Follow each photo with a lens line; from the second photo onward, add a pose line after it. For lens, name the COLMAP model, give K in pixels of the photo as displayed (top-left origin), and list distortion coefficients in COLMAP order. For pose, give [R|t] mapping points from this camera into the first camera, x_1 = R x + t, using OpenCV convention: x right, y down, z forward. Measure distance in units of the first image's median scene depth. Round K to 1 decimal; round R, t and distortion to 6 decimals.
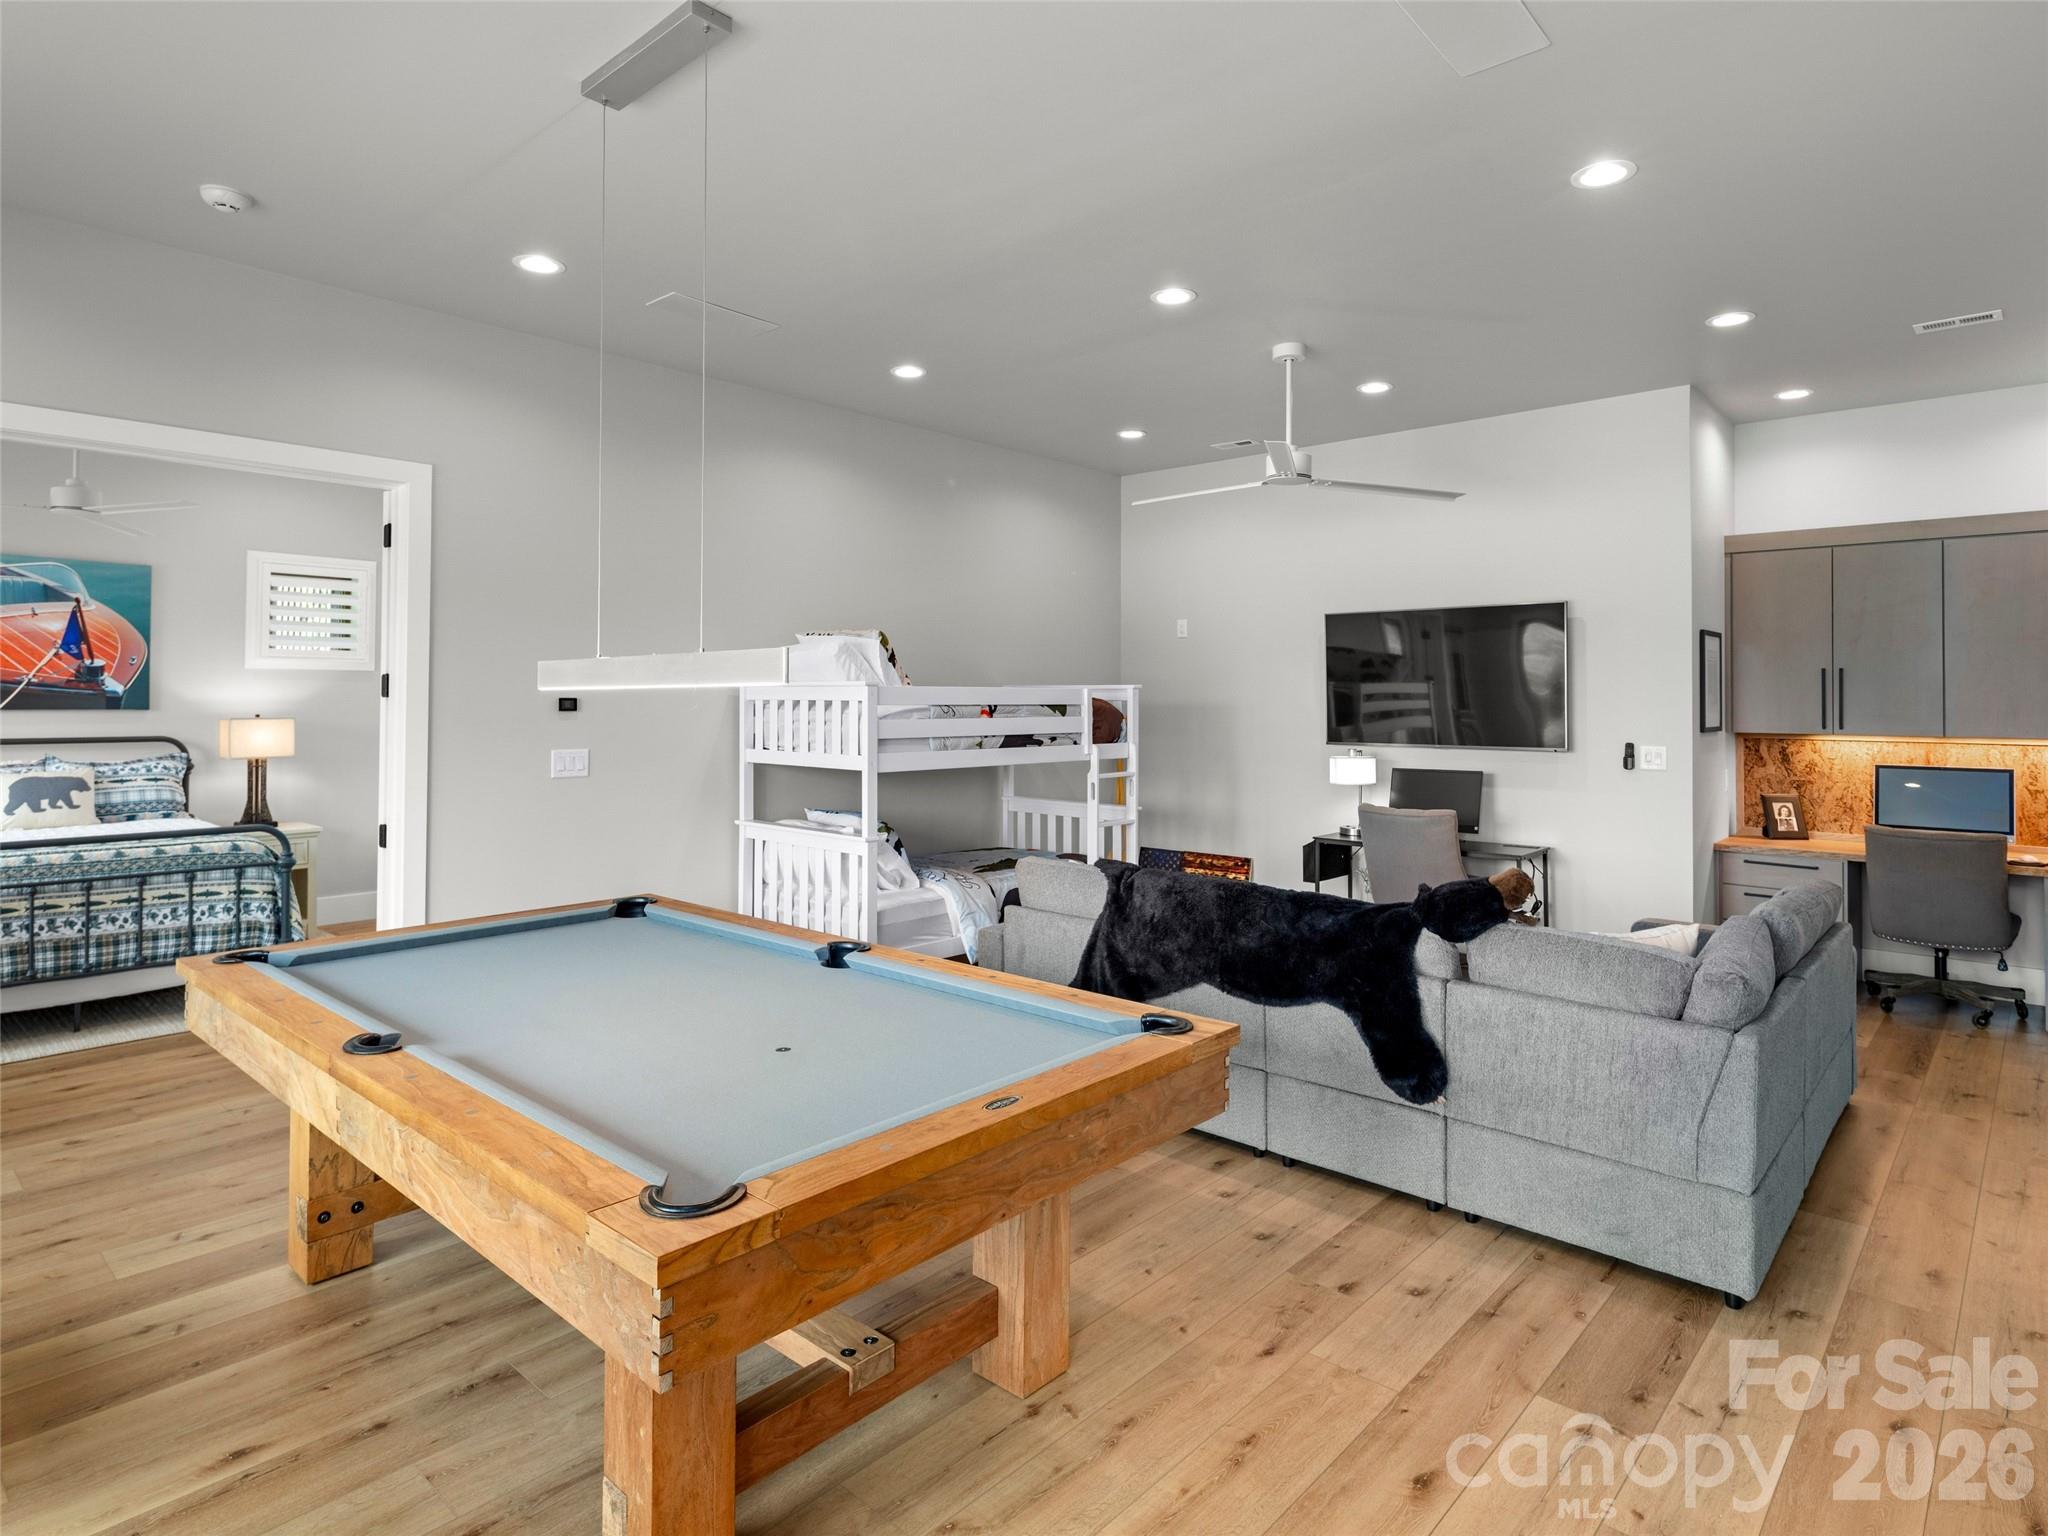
lens RADIAL K [[1119.1, 0, 1028.6], [0, 1119.1, 765.6], [0, 0, 1]] dist [0.008704, -0.007138]
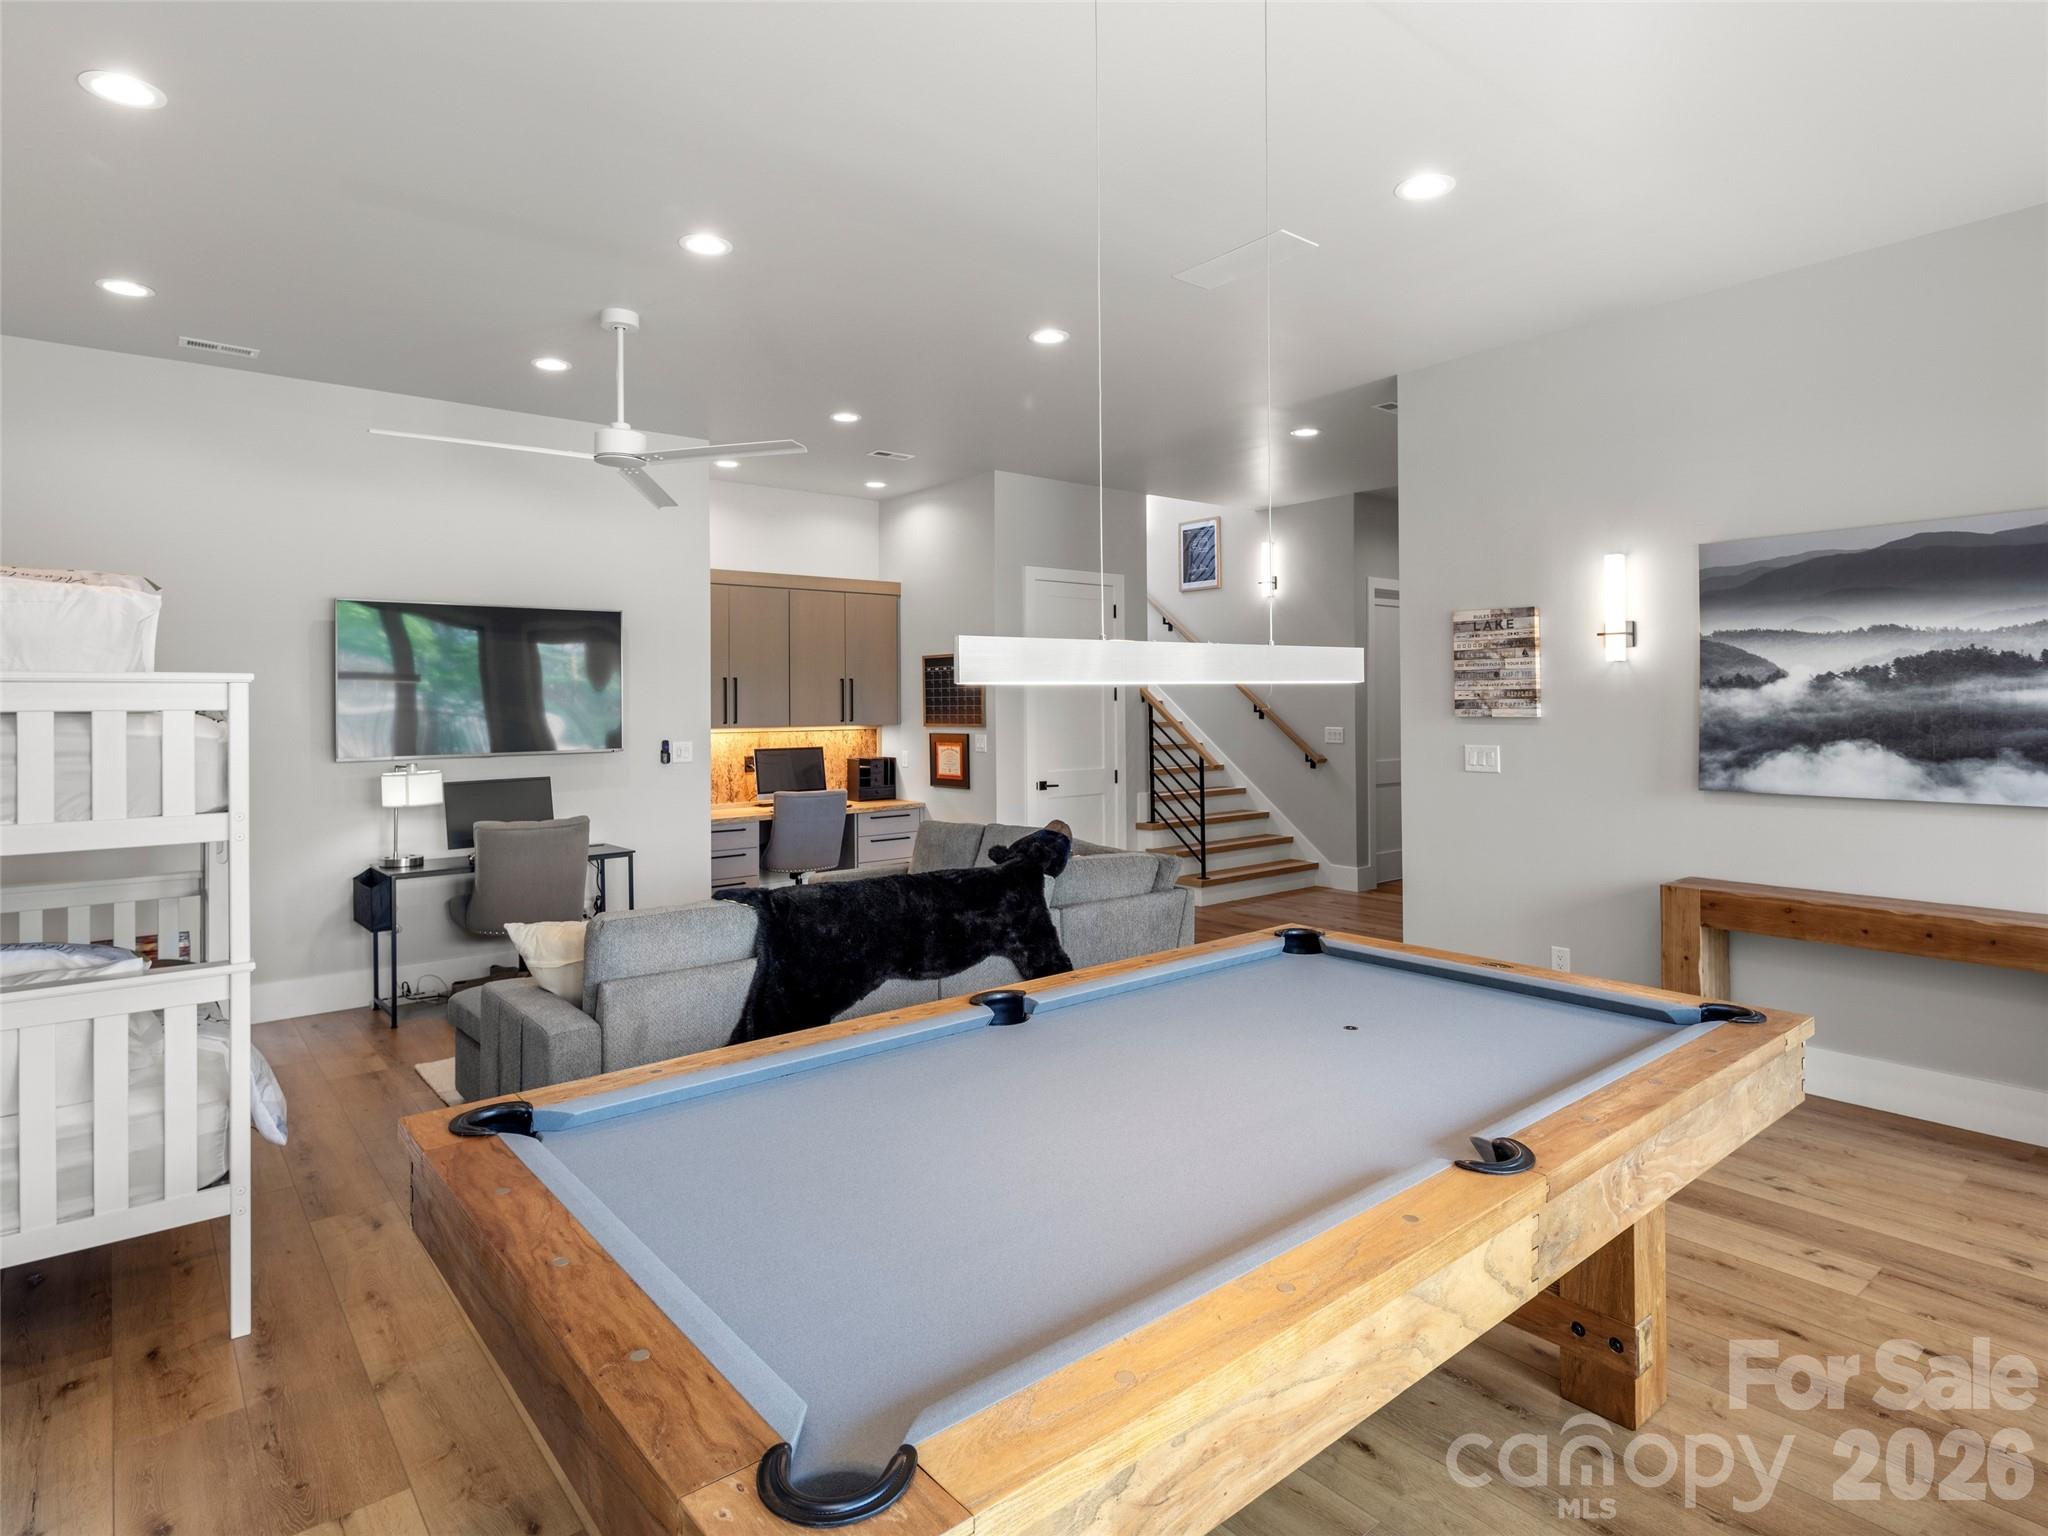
lens RADIAL K [[1119.1, 0, 1013.6], [0, 1119.1, 767.9], [0, 0, 1]] dist [0.008704, -0.007138]
pose [[0.147883, -0.061115, 0.987115, -0.540968], [0.063063, 0.996640, 0.052257, -0.028886], [-0.986992, 0.054523, 0.151240, 0.474043]]
